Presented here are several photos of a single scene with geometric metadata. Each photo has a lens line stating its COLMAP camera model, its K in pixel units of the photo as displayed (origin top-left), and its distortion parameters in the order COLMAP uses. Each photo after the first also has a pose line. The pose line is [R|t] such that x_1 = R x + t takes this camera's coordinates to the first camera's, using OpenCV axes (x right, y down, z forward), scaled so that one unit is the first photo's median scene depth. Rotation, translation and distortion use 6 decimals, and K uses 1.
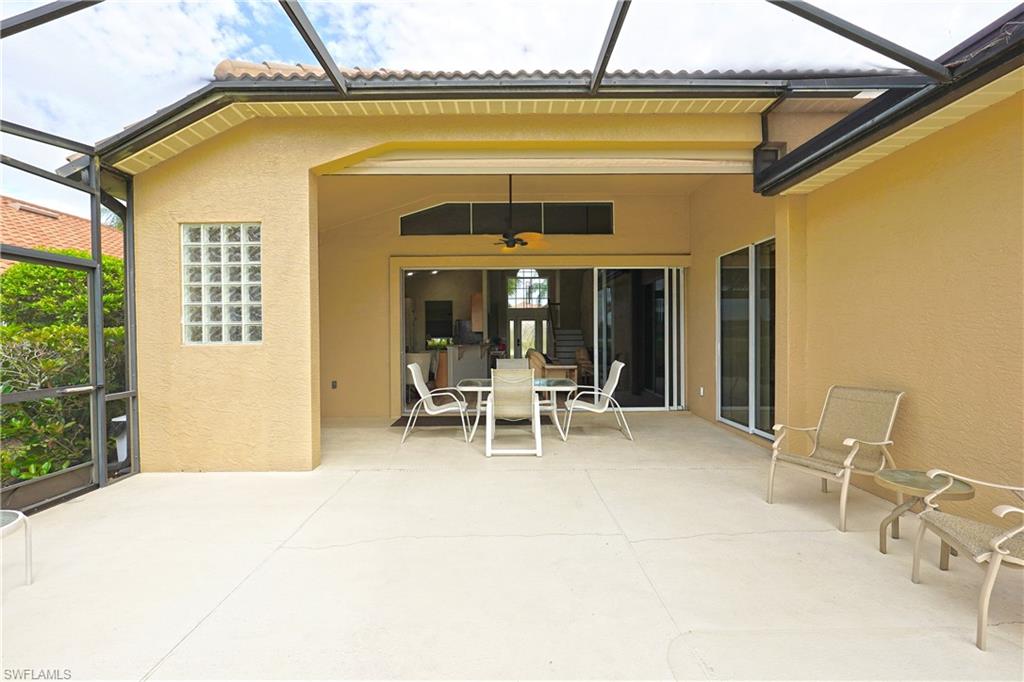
lens RADIAL K [[474.8, 0, 516.0], [0, 474.8, 346.1], [0, 0, 1]] dist [-0.015893, 0.006885]
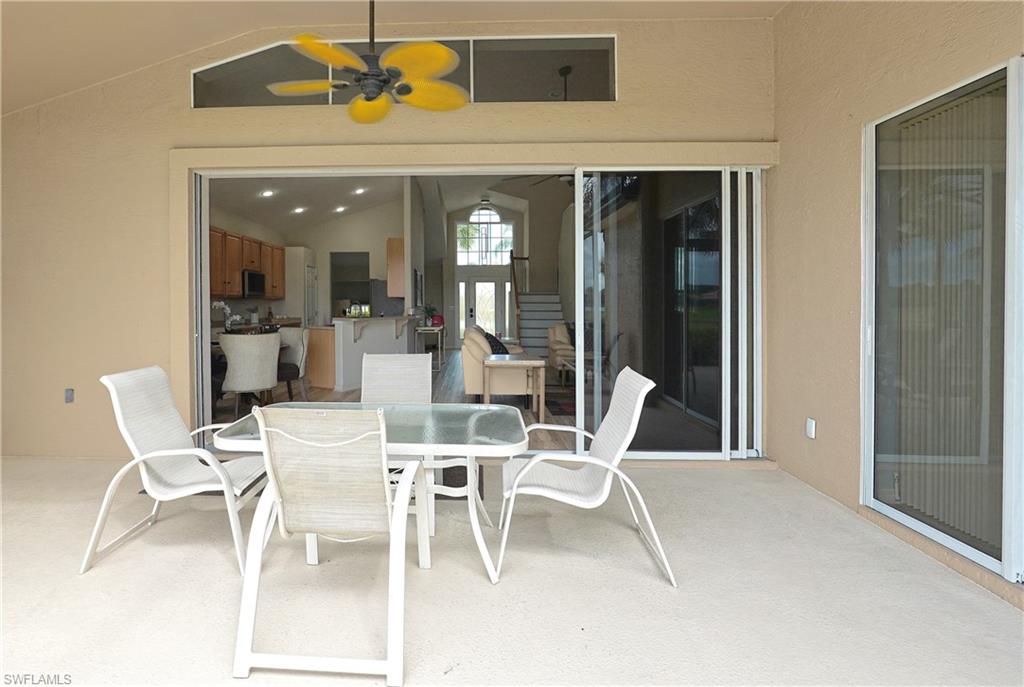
lens RADIAL K [[474.8, 0, 458.3], [0, 474.8, 301.5], [0, 0, 1]] dist [-0.015893, 0.006885]
pose [[0.995984, 0.007924, -0.089175, 0.067211], [-0.010082, 0.999667, -0.023770, -0.010502], [0.088957, 0.024574, 0.995732, 0.385515]]
